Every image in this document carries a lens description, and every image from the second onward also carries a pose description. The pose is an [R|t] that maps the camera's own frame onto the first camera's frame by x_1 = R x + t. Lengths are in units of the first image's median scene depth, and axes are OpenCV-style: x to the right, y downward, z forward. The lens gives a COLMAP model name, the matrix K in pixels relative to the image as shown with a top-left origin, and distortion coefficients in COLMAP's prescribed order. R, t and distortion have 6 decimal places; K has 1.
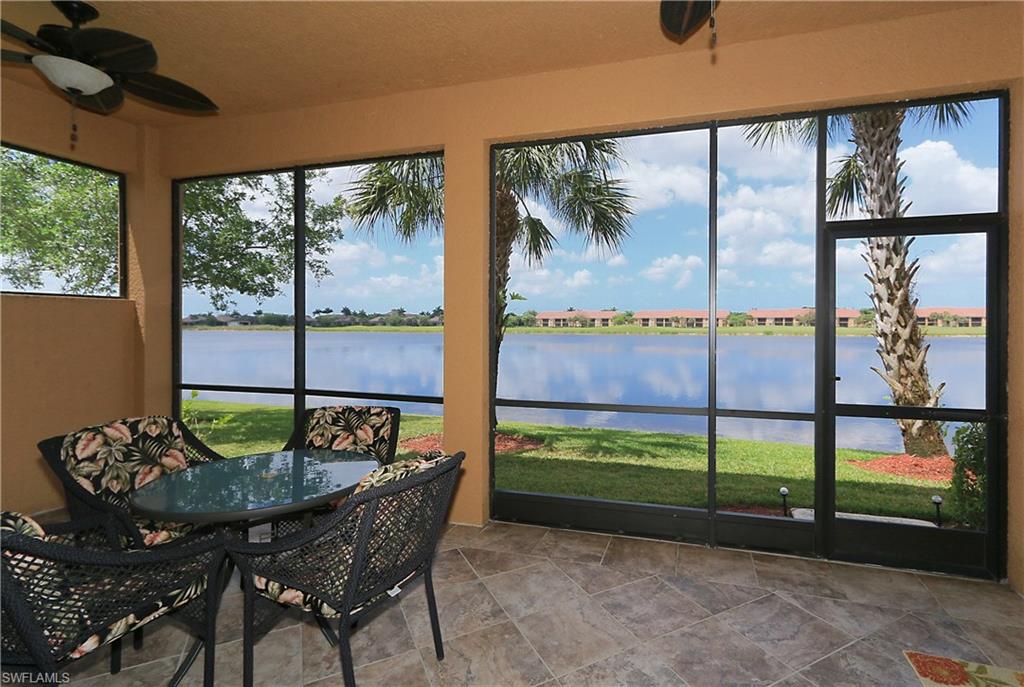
lens RADIAL K [[517.2, 0, 521.1], [0, 517.2, 336.0], [0, 0, 1]] dist [-0.001042, 0.000353]
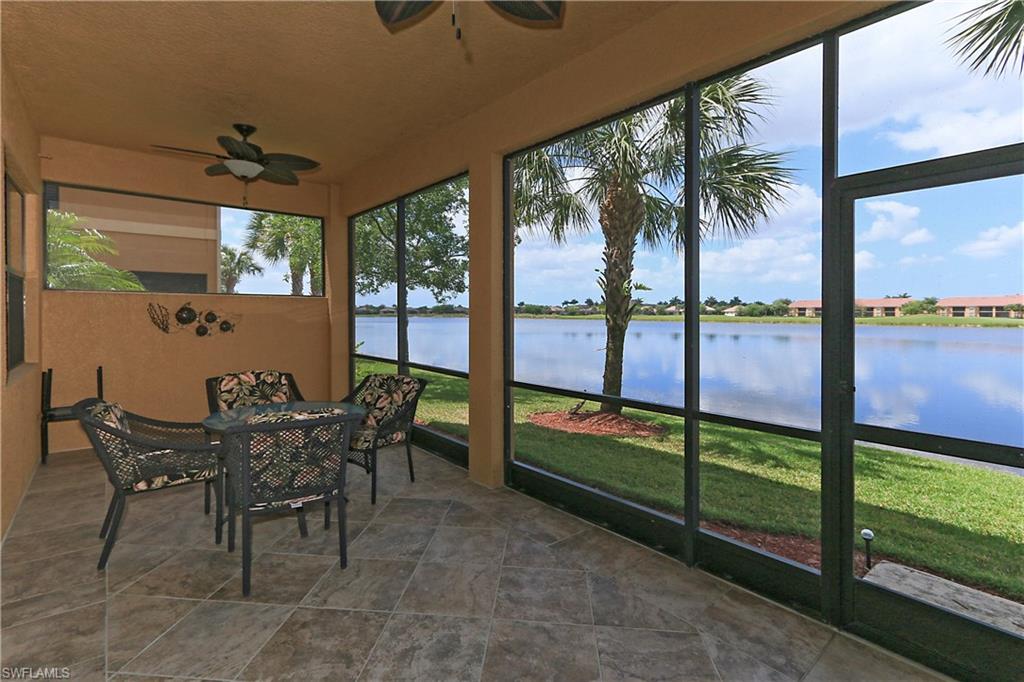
lens RADIAL K [[467.9, 0, 519.3], [0, 467.9, 324.5], [0, 0, 1]] dist [-0.003041, 0.002570]
pose [[0.826998, 0.016017, -0.561977, 0.722751], [-0.014931, 0.999867, 0.006526, -0.009039], [0.562007, 0.002994, 0.827127, 0.218105]]
